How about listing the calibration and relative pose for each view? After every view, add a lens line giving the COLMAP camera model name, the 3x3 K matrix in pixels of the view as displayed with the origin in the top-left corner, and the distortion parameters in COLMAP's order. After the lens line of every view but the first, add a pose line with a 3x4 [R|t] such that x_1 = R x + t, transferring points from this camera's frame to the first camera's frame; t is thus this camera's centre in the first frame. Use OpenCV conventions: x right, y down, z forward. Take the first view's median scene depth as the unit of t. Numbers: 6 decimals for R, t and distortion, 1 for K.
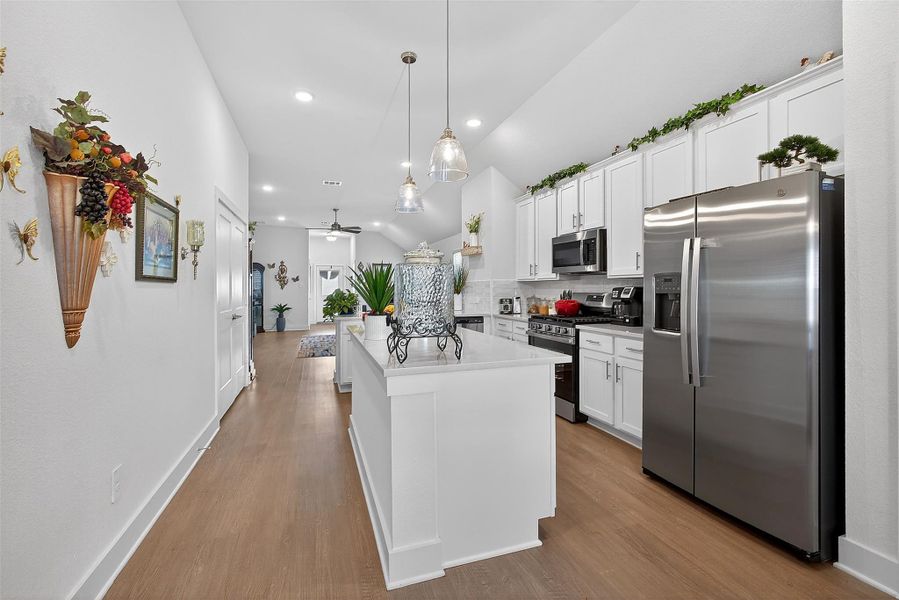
lens RADIAL K [[388.2, 0, 450.2], [0, 388.2, 287.8], [0, 0, 1]] dist [-0.009285, 0.000006]
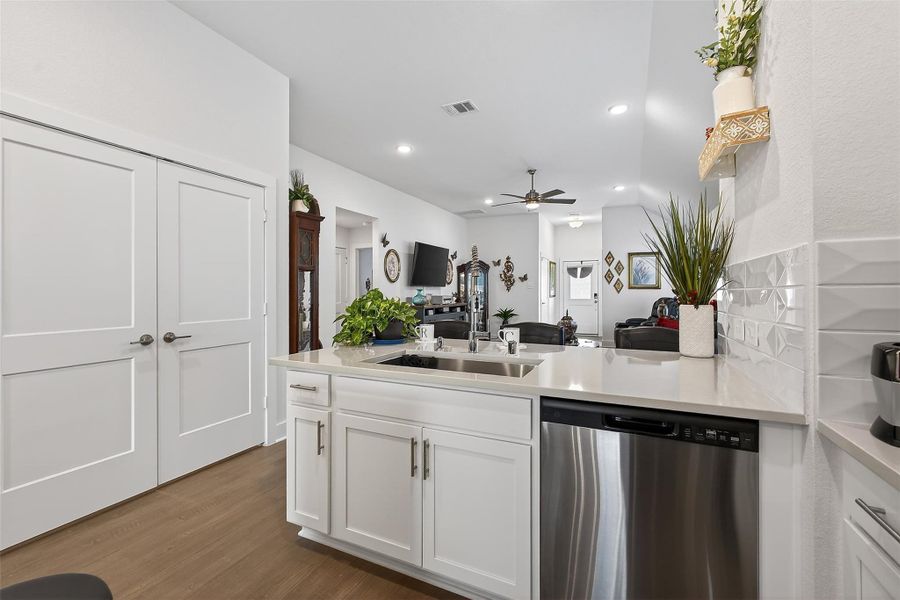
lens RADIAL K [[382.6, 0, 446.6], [0, 382.6, 289.0], [0, 0, 1]] dist [-0.000293, 0.000157]
pose [[0.704609, -0.002732, -0.709591, 0.052061], [0.001263, 0.999996, -0.002596, 0.001780], [0.709595, 0.000933, 0.704610, 0.339816]]
